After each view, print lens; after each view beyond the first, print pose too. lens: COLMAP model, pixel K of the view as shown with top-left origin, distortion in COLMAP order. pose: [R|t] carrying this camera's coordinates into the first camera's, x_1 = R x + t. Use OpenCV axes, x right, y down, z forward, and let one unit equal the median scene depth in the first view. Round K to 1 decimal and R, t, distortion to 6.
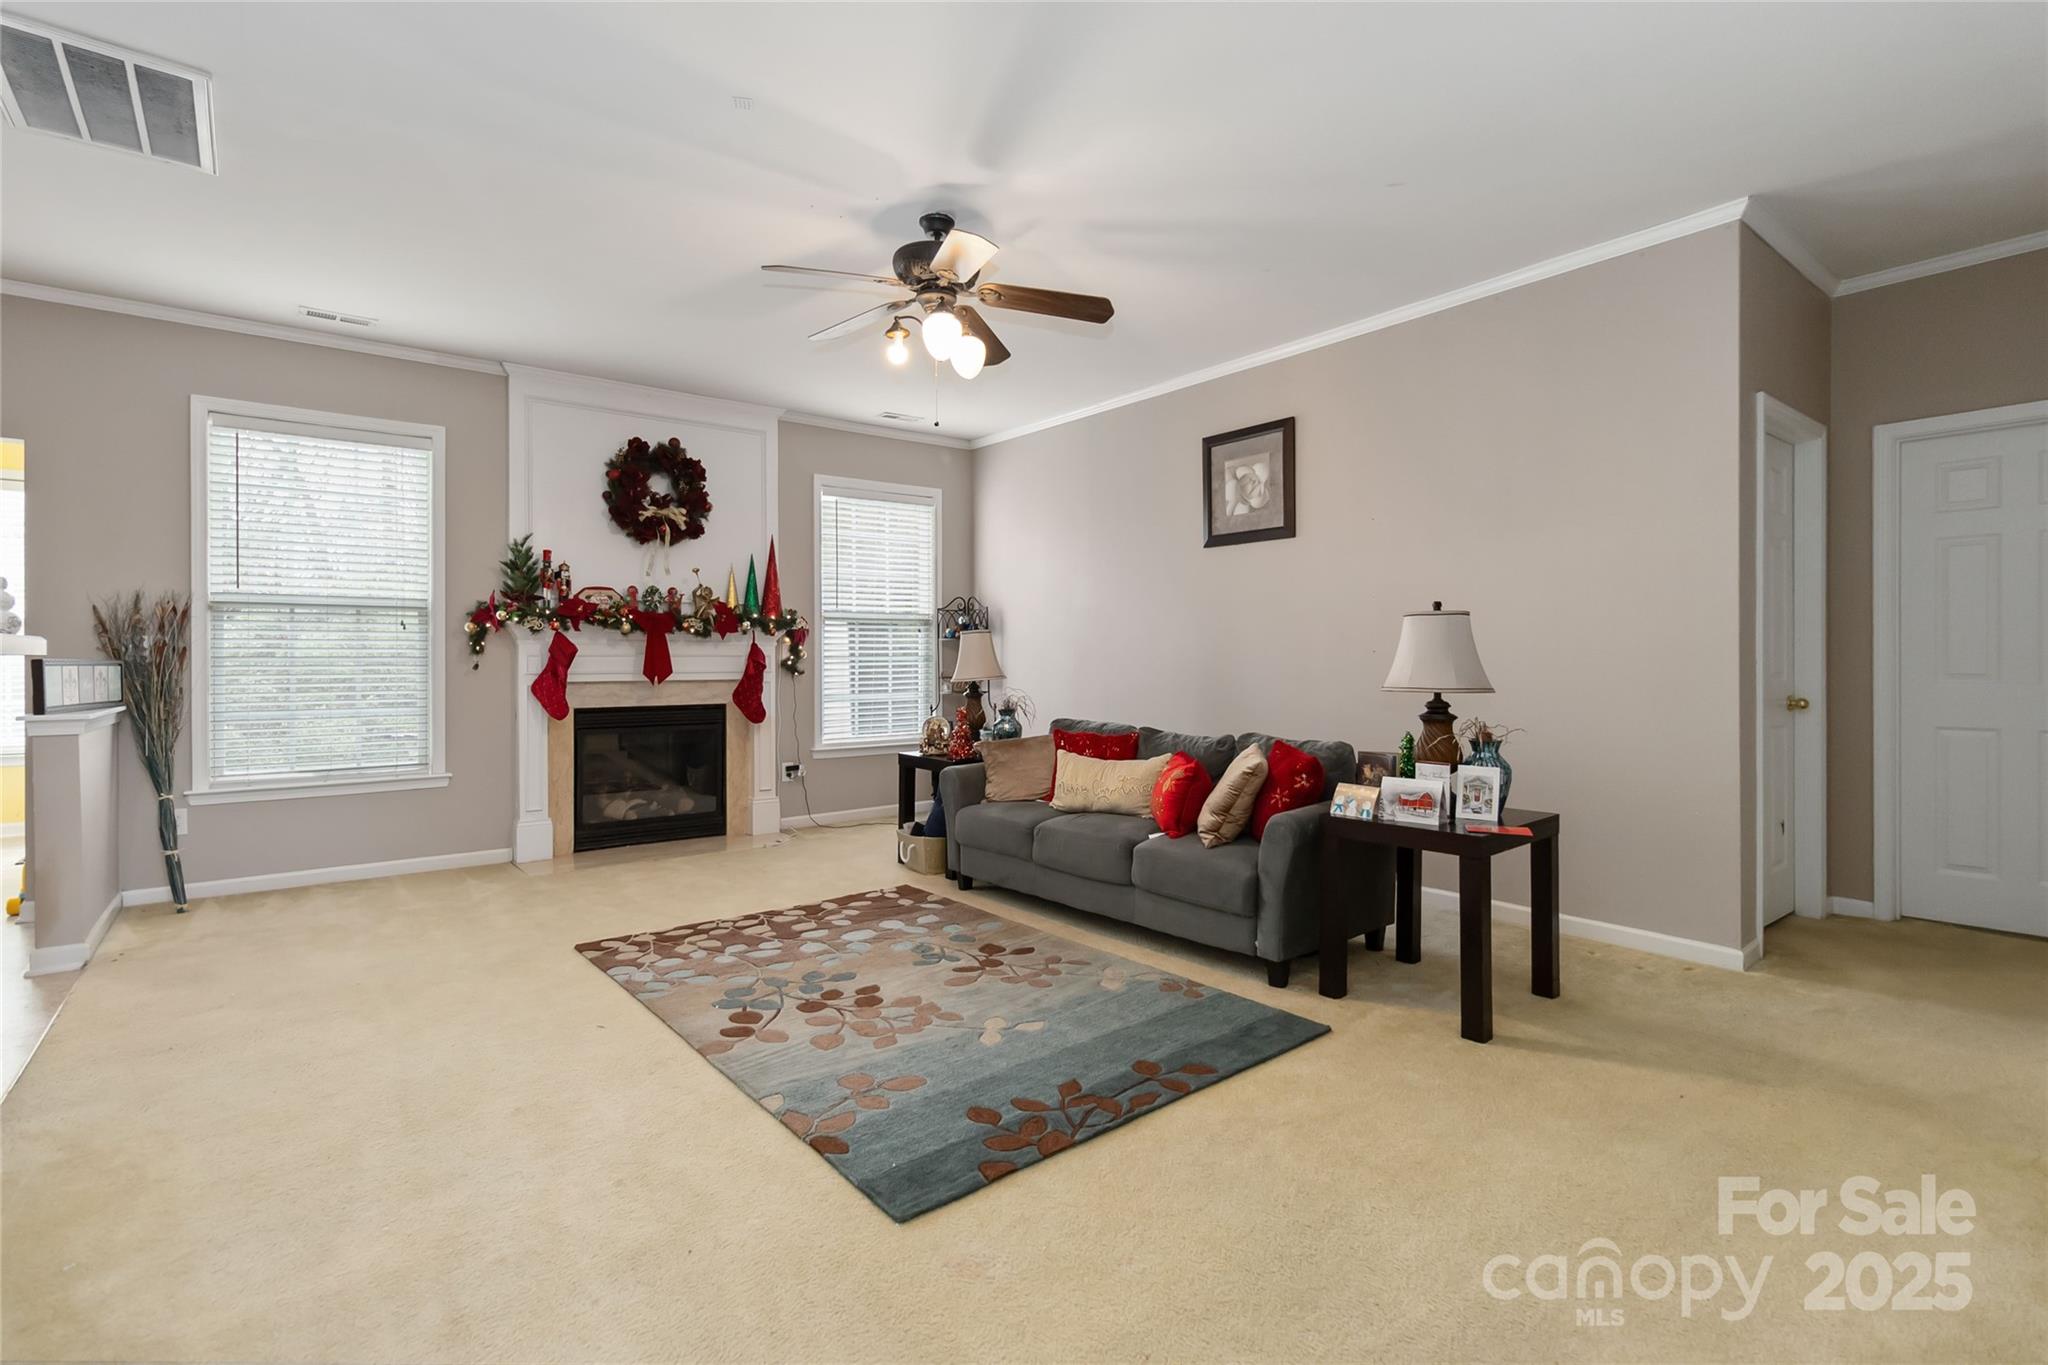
lens RADIAL K [[965.5, 0, 1036.3], [0, 965.5, 663.2], [0, 0, 1]] dist [0.002267, 0.000485]
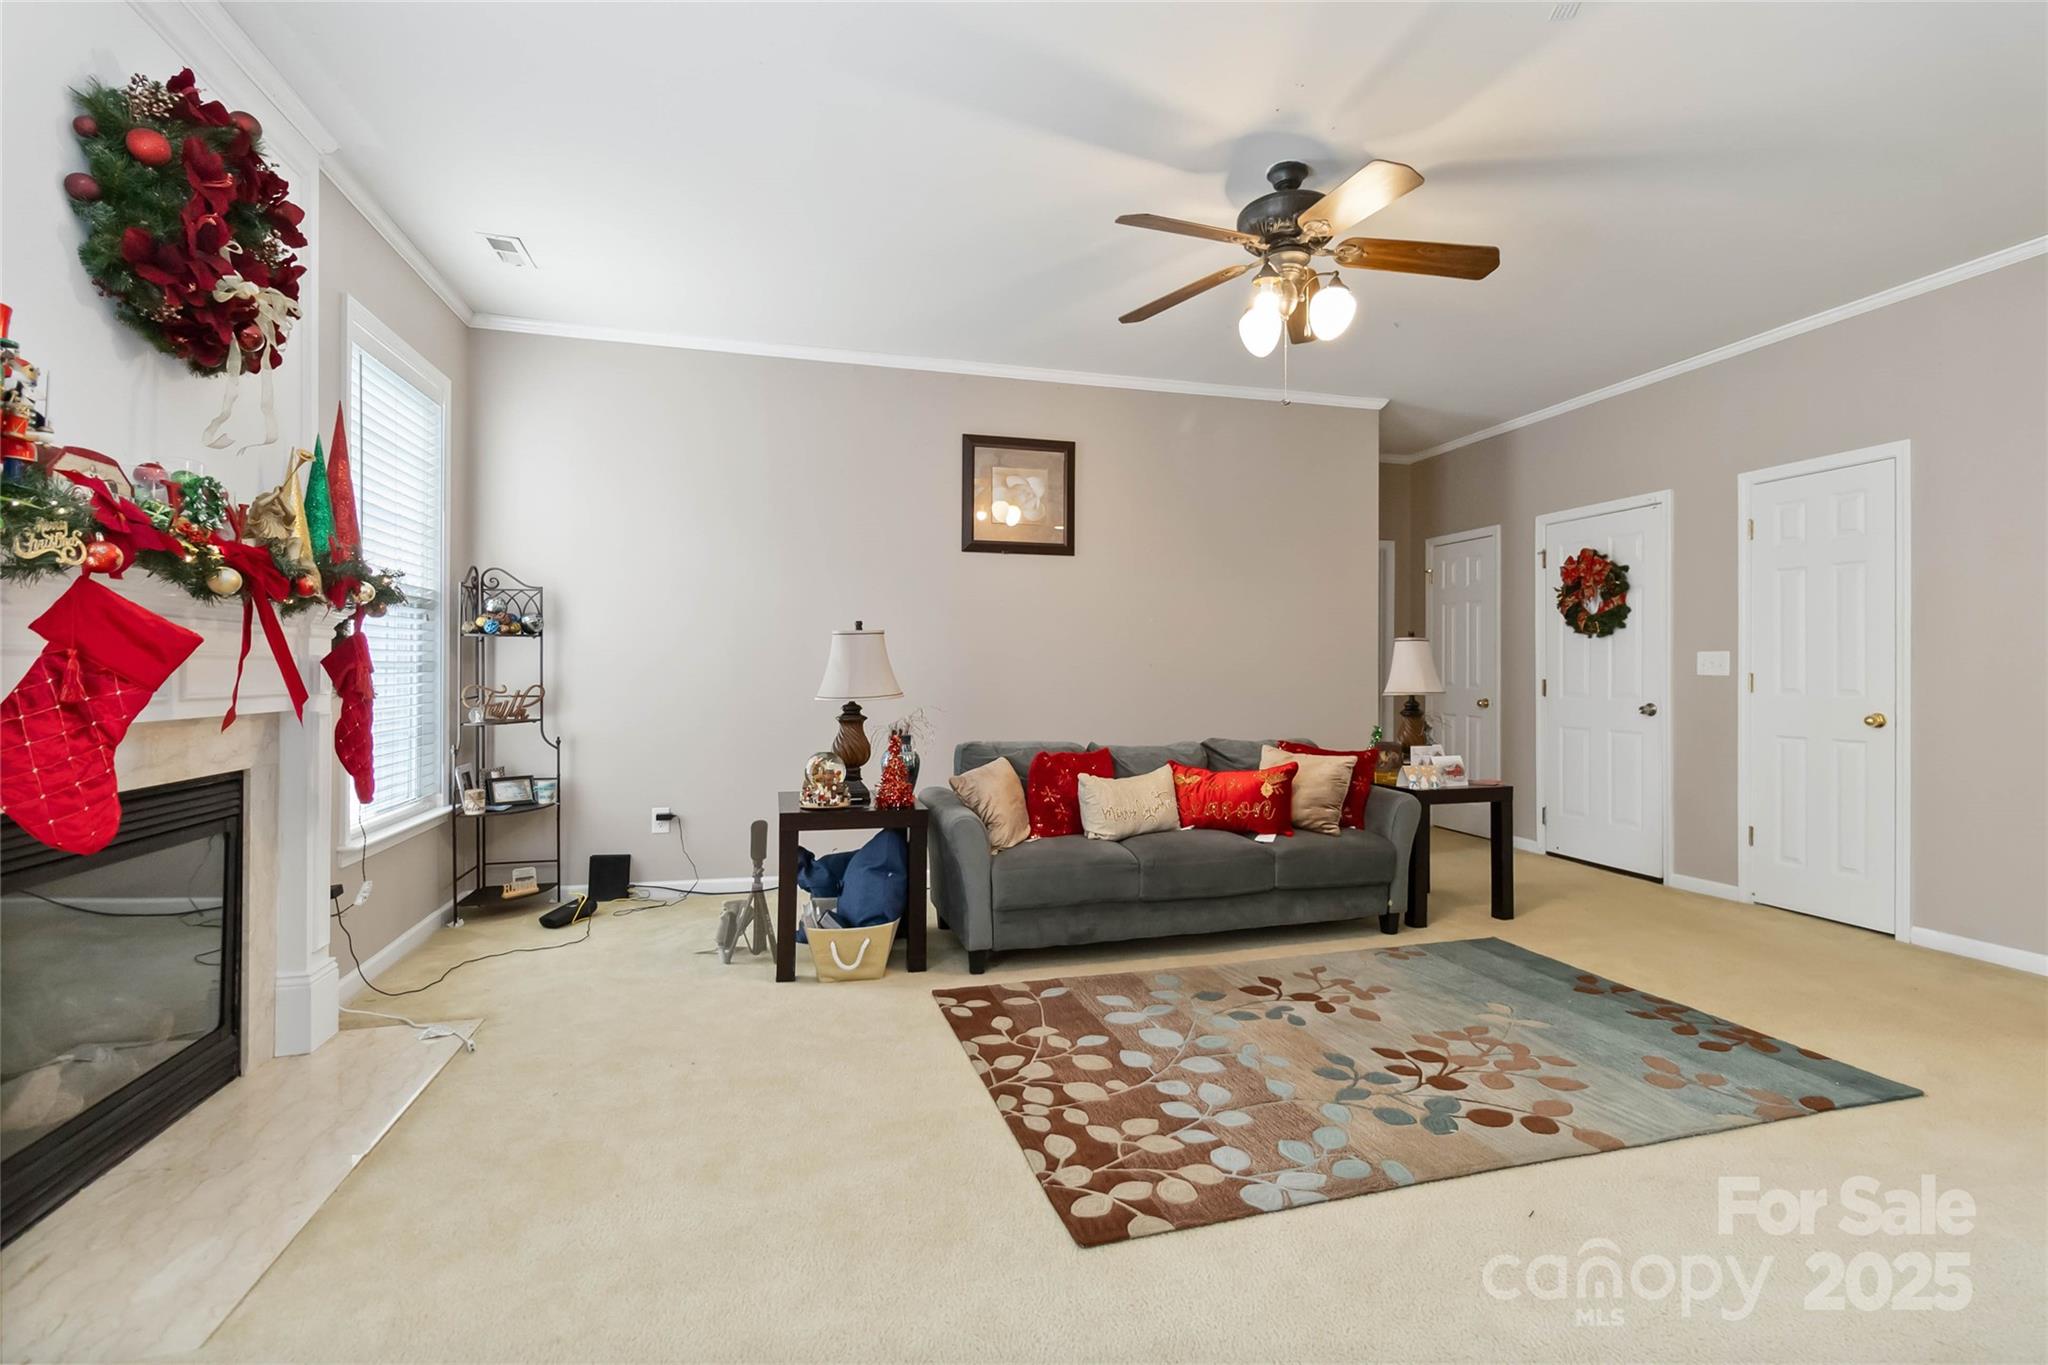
lens RADIAL K [[945.1, 0, 1064.2], [0, 945.1, 671.2], [0, 0, 1]] dist [-0.001176, -0.000101]
pose [[0.385714, 0.003765, 0.922611, -0.671616], [-0.000284, 0.999992, -0.003962, -0.000047], [-0.922619, 0.001266, 0.385712, 0.591896]]
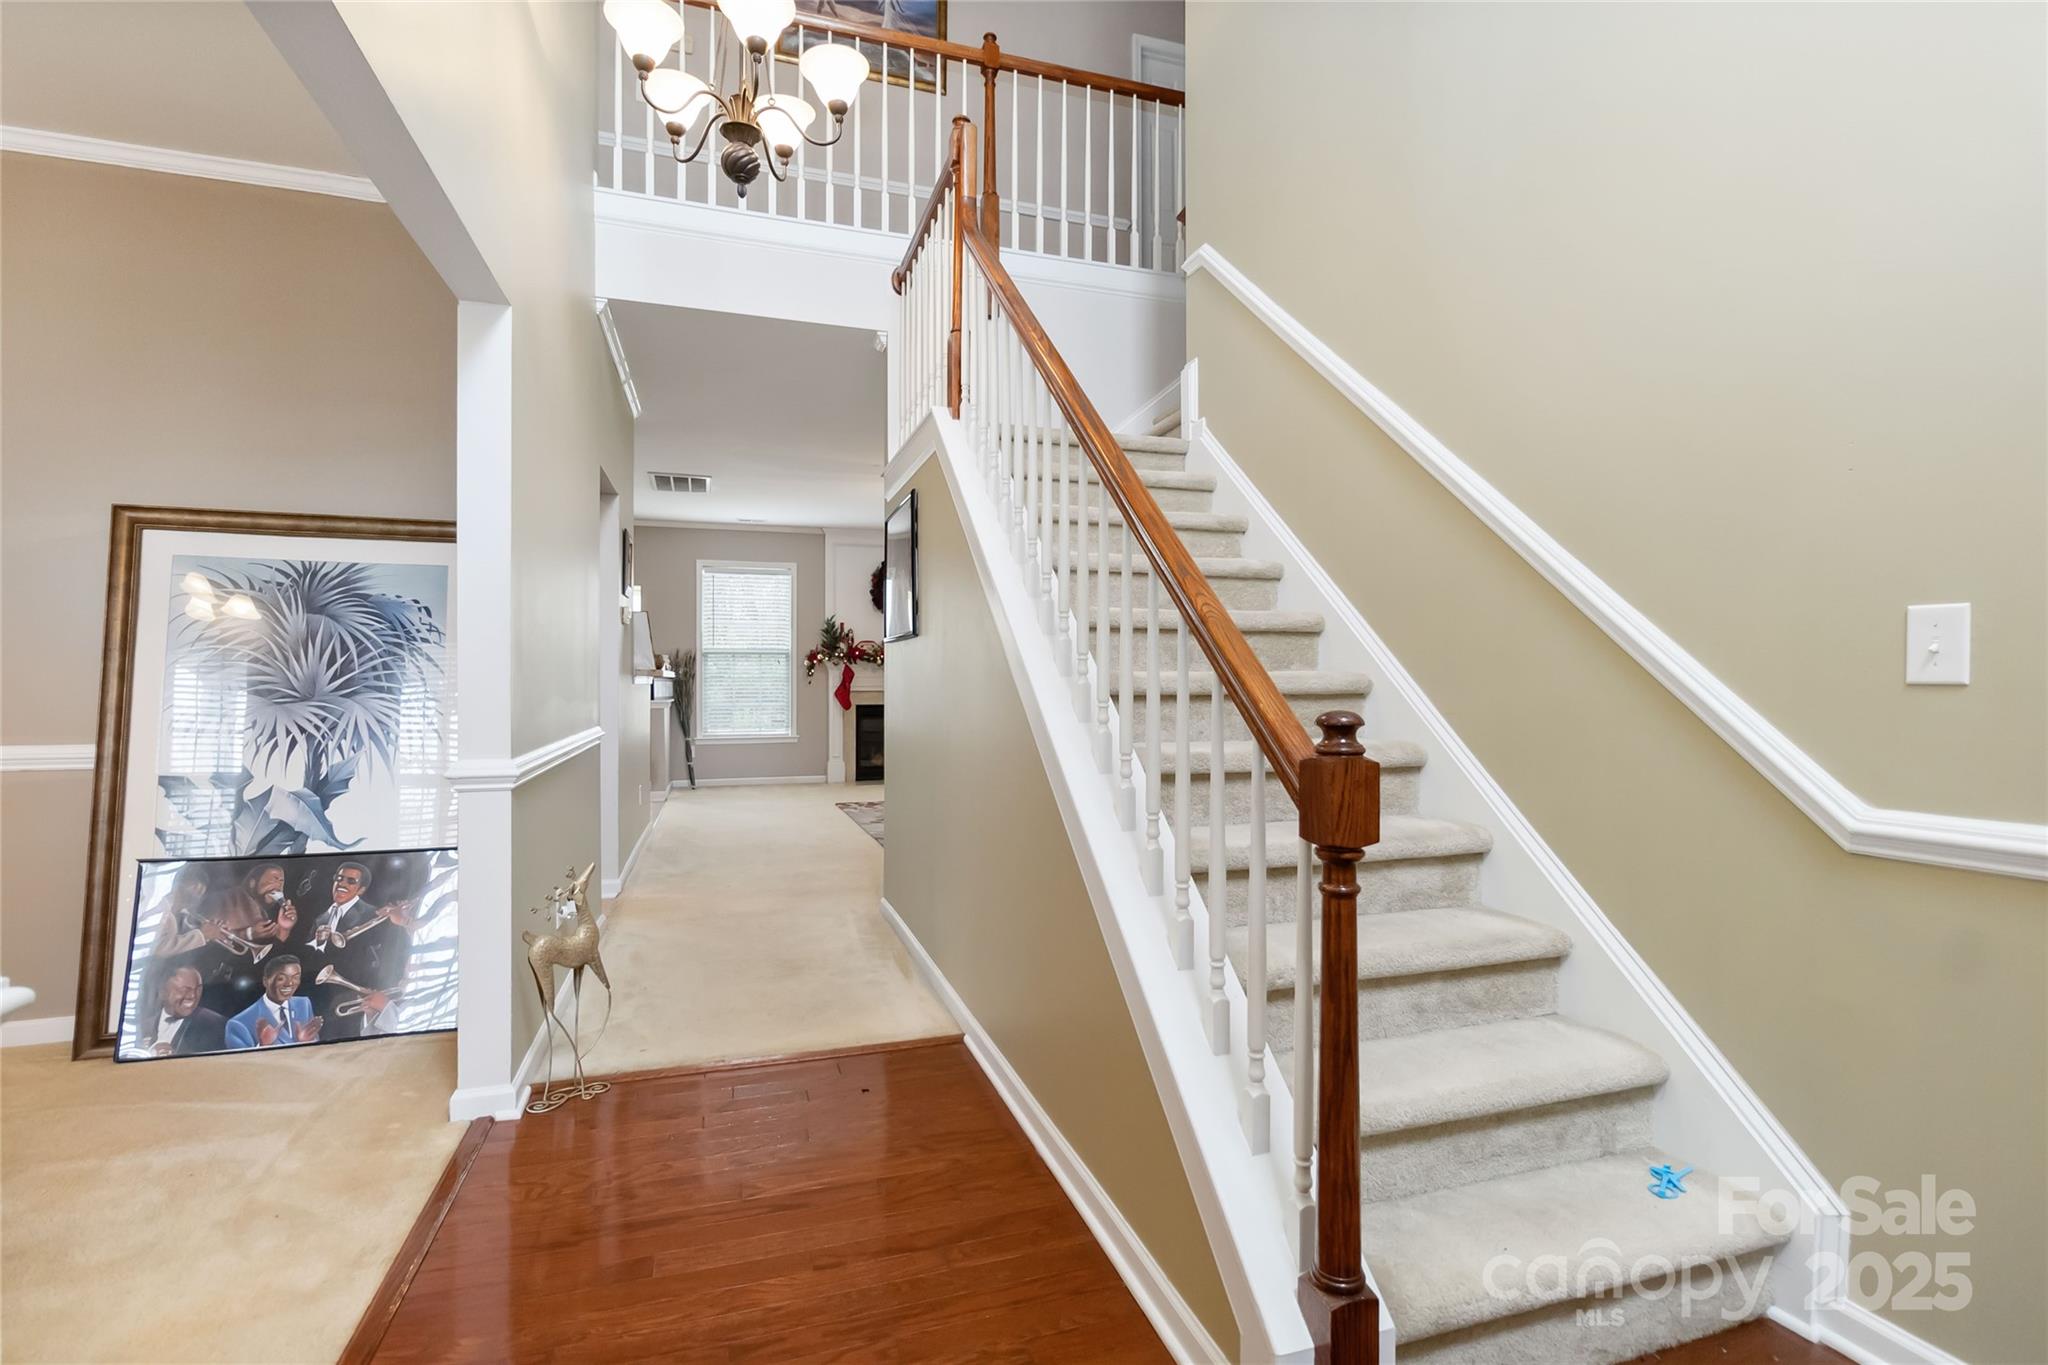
lens RADIAL K [[963.6, 0, 1030.6], [0, 963.6, 704.6], [0, 0, 1]] dist [-0.000358, -0.000432]
pose [[0.937951, 0.008969, -0.346652, 0.538137], [-0.003211, 0.999847, 0.017180, 0.013453], [0.346754, -0.015001, 0.937836, -0.709275]]
